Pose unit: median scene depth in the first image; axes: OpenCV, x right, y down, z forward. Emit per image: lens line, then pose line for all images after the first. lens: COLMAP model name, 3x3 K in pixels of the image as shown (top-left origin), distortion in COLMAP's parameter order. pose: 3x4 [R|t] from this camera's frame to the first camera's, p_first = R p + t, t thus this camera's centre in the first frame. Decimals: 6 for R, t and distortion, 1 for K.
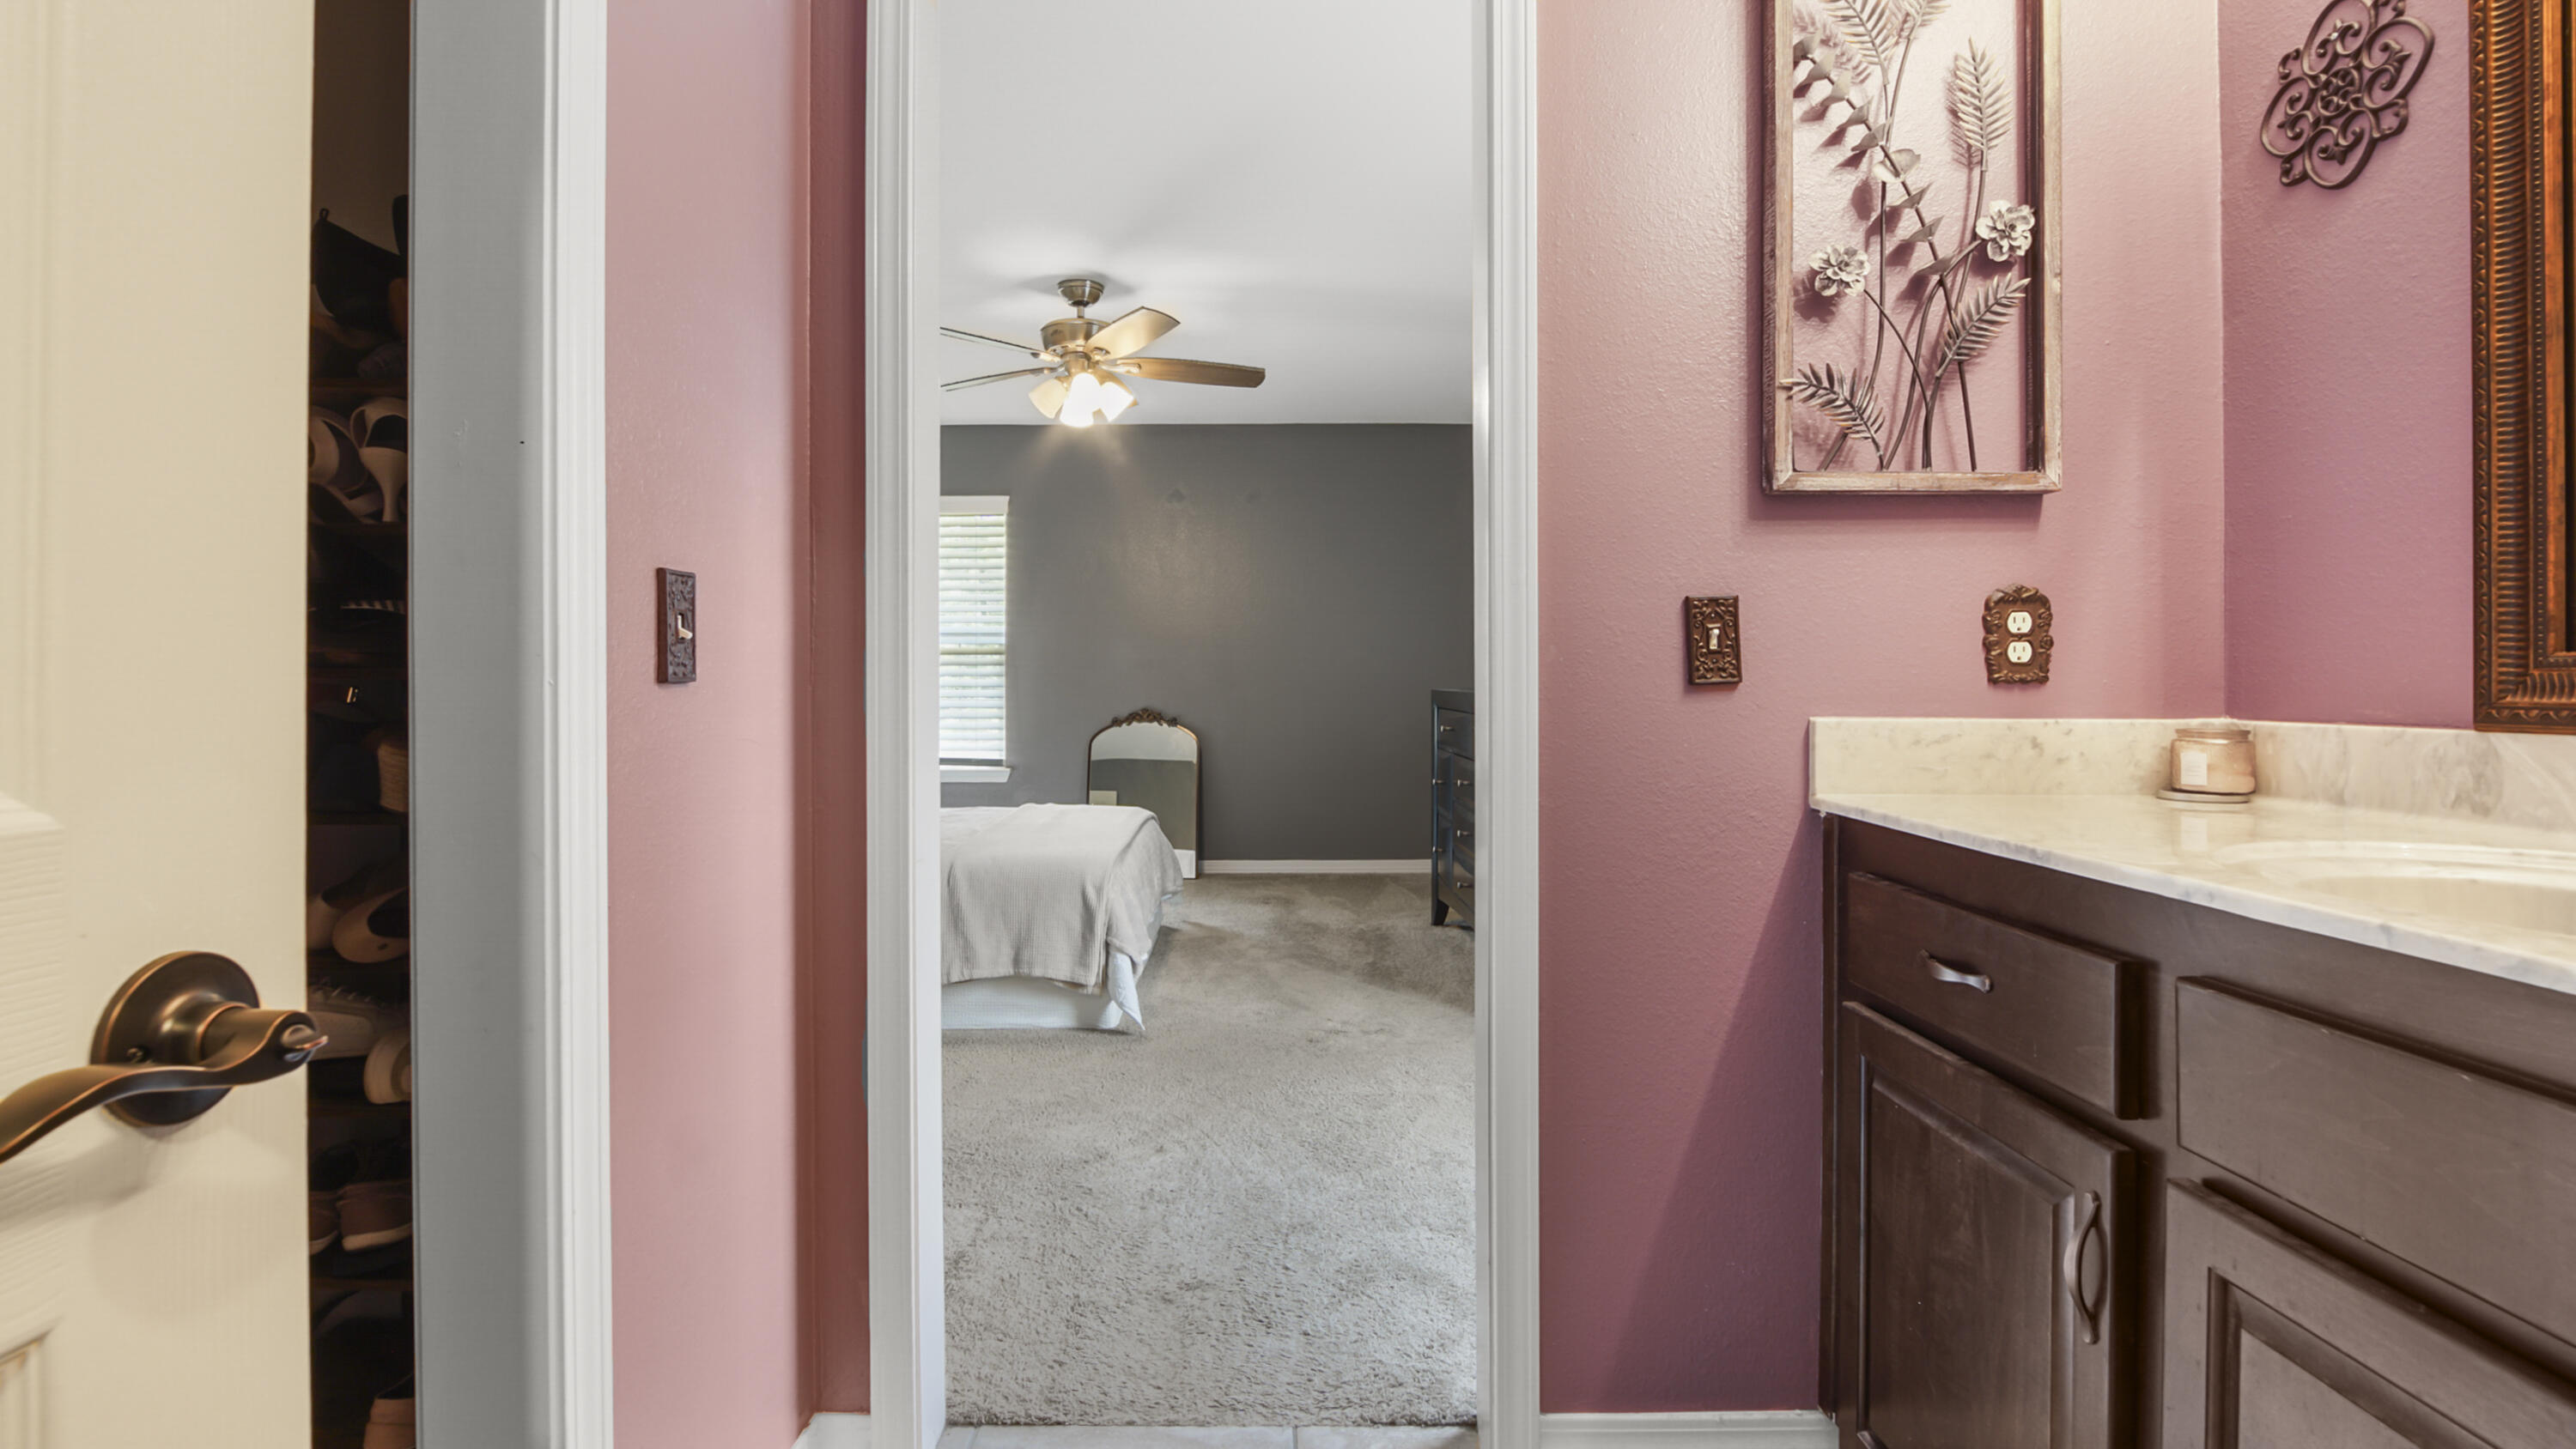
lens RADIAL K [[1160.6, 0, 1288.0], [0, 1160.6, 724.5], [0, 0, 1]] dist [-0.003254, -0.000334]
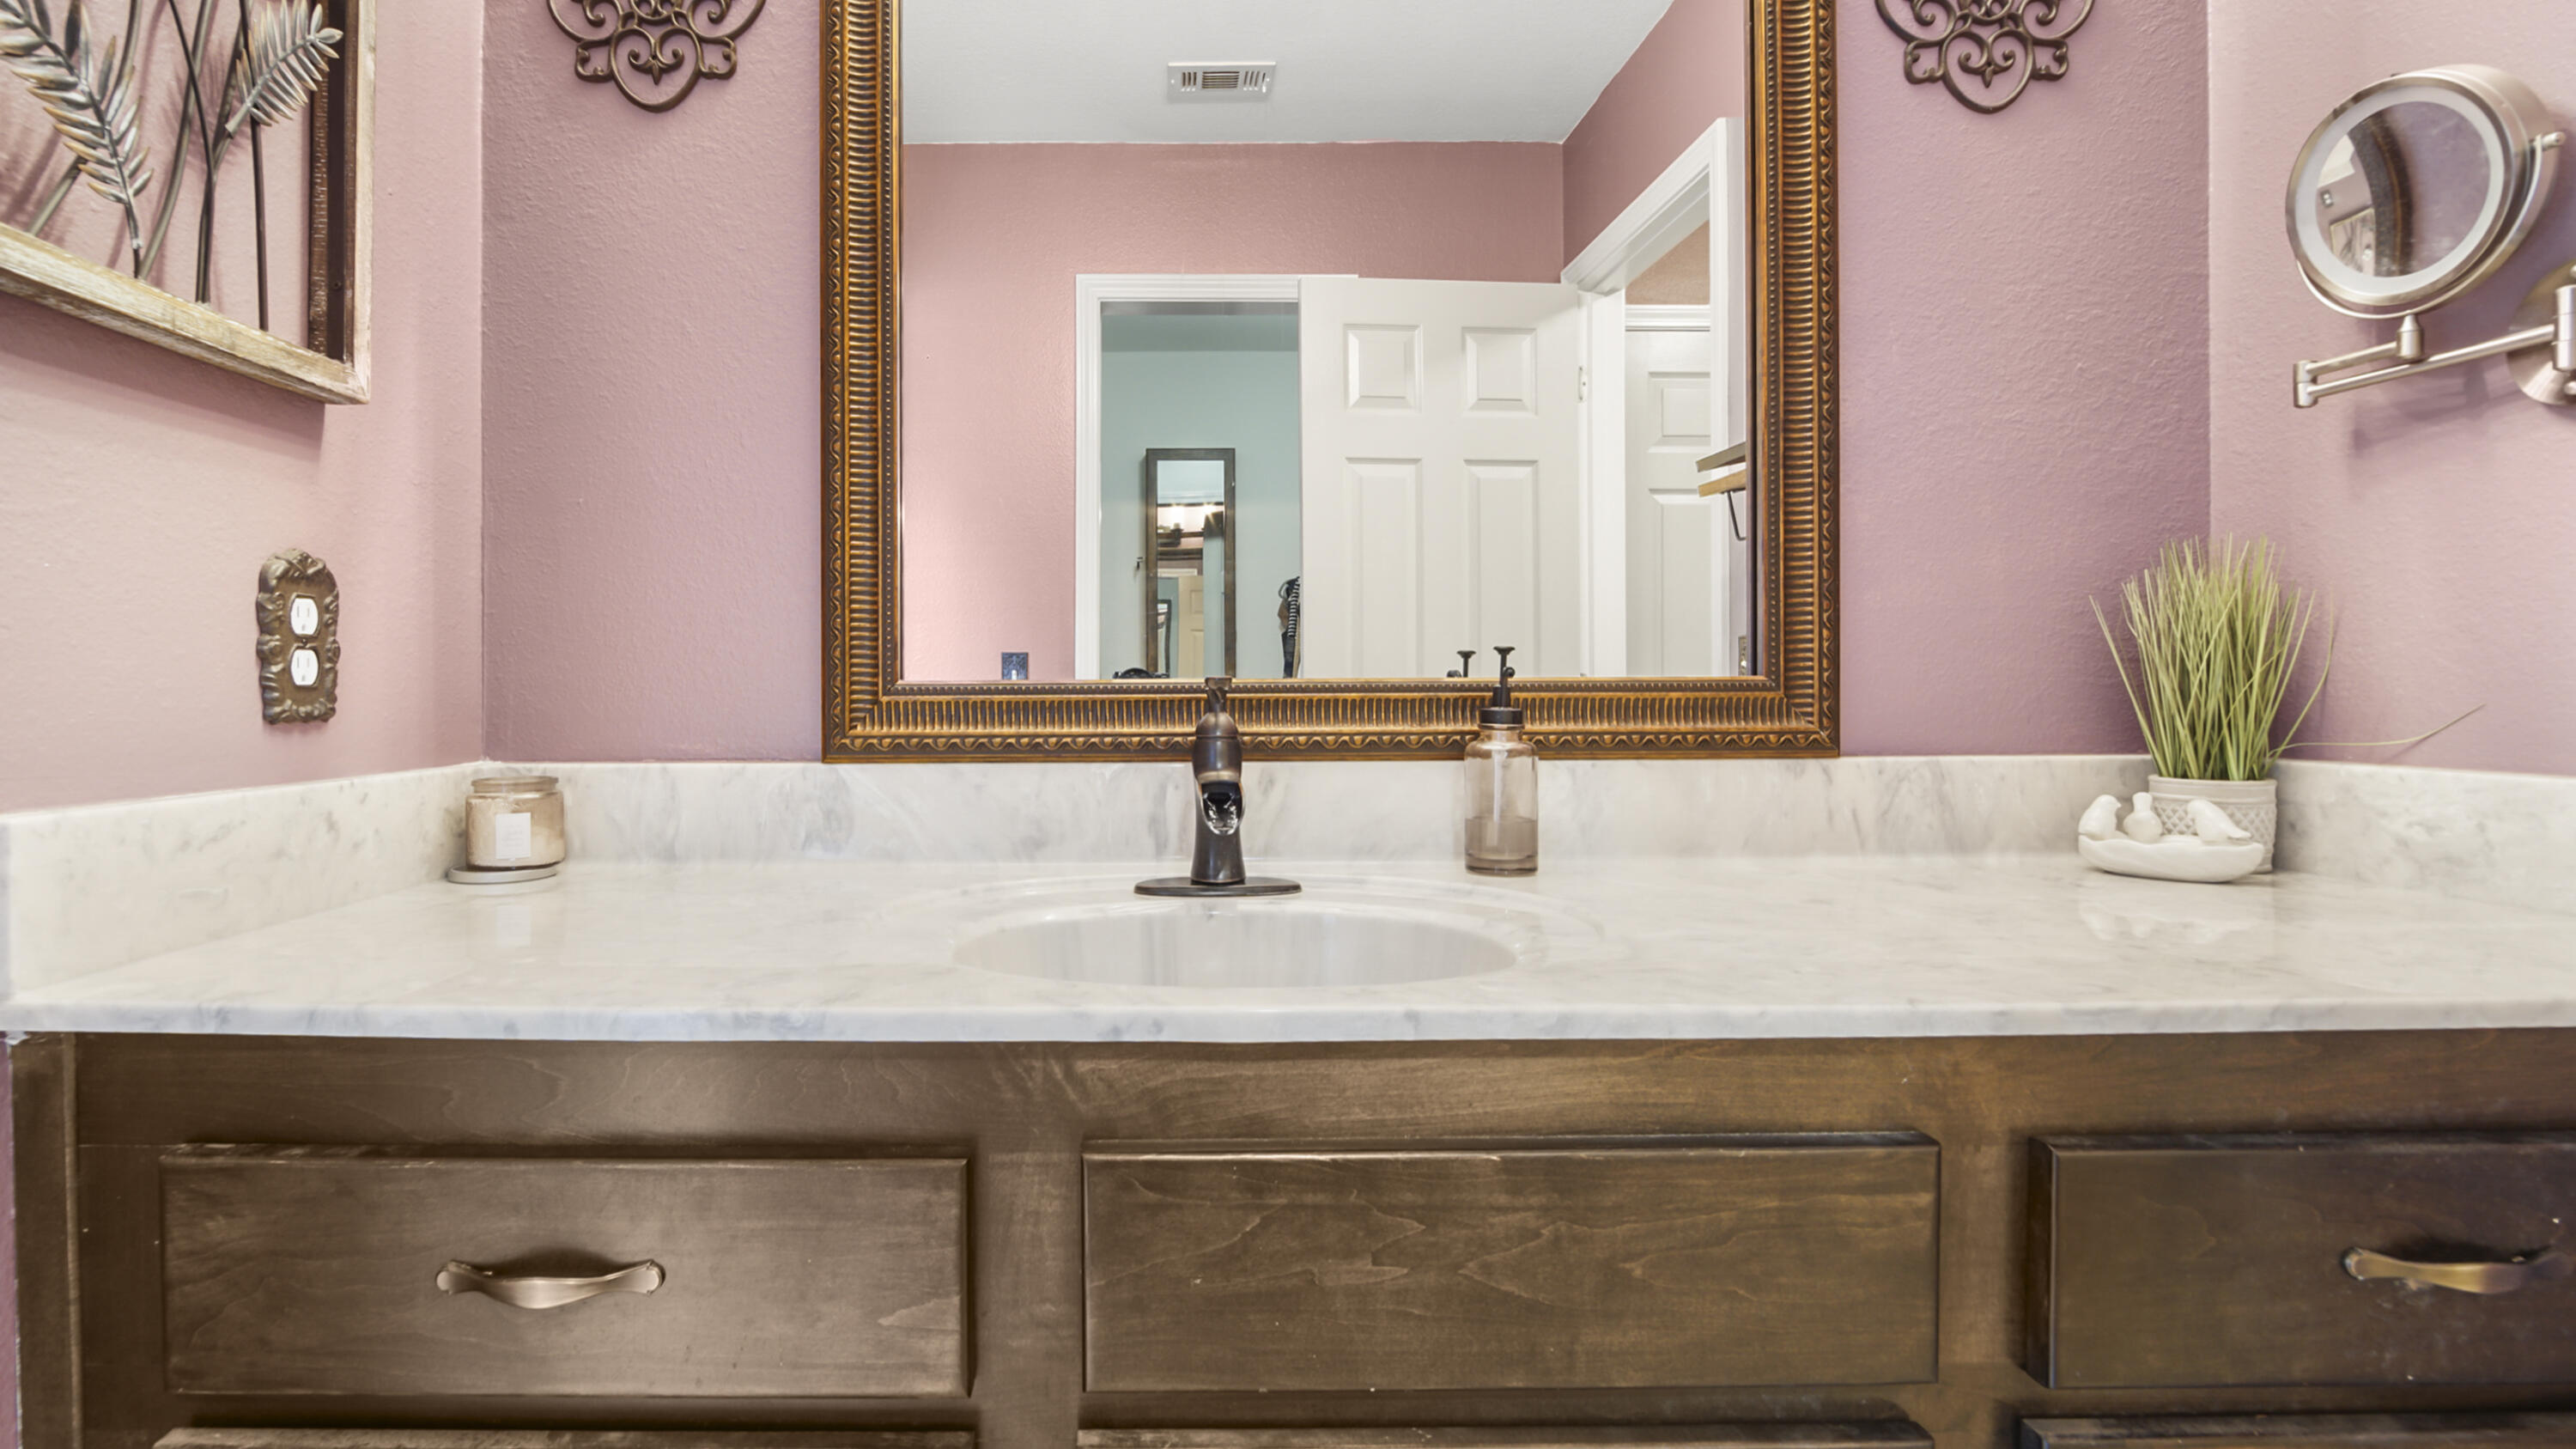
lens RADIAL K [[1295.9, 0, 1290.3], [0, 1295.9, 697.8], [0, 0, 1]] dist [-0.014119, 0.000076]
pose [[0.024336, -0.007123, 0.999678, 0.001646], [0.043036, 0.999055, 0.006071, -0.031072], [-0.998777, 0.042875, 0.024619, 0.506417]]
